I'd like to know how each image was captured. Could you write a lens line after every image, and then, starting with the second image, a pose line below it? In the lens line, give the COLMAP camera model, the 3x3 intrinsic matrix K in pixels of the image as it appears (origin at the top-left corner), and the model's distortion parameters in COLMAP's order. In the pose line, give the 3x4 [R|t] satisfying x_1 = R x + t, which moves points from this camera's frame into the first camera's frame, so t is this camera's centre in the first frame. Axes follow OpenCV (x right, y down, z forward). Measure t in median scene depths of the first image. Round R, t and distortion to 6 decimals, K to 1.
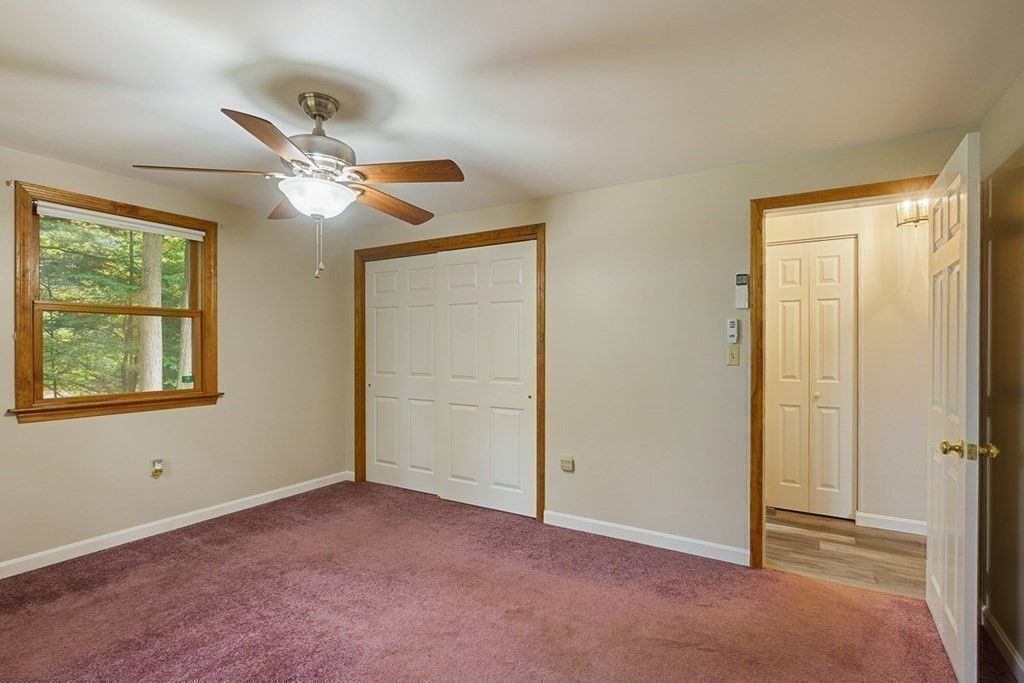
lens RADIAL K [[499.7, 0, 511.0], [0, 499.7, 344.0], [0, 0, 1]] dist [0.000625, -0.000271]
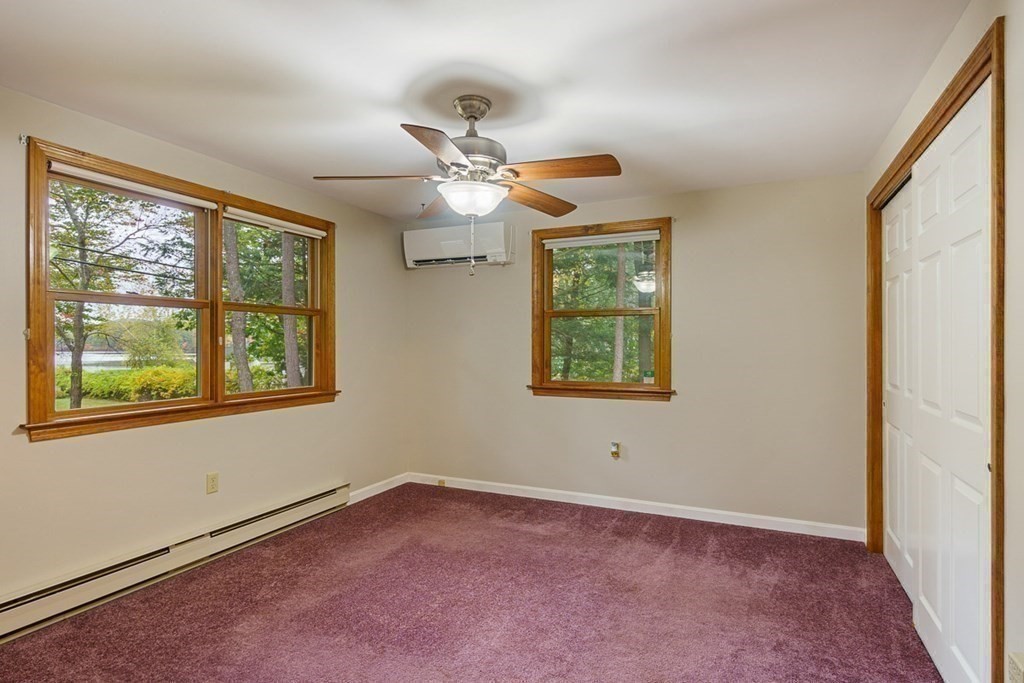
lens RADIAL K [[538.5, 0, 512.0], [0, 538.5, 341.5], [0, 0, 1]] dist [-0.000050, 0.000104]
pose [[0.108217, -0.001928, -0.994125, 0.476016], [0.004610, 0.999988, -0.001438, 0.002017], [0.994117, -0.004427, 0.108224, 0.630533]]
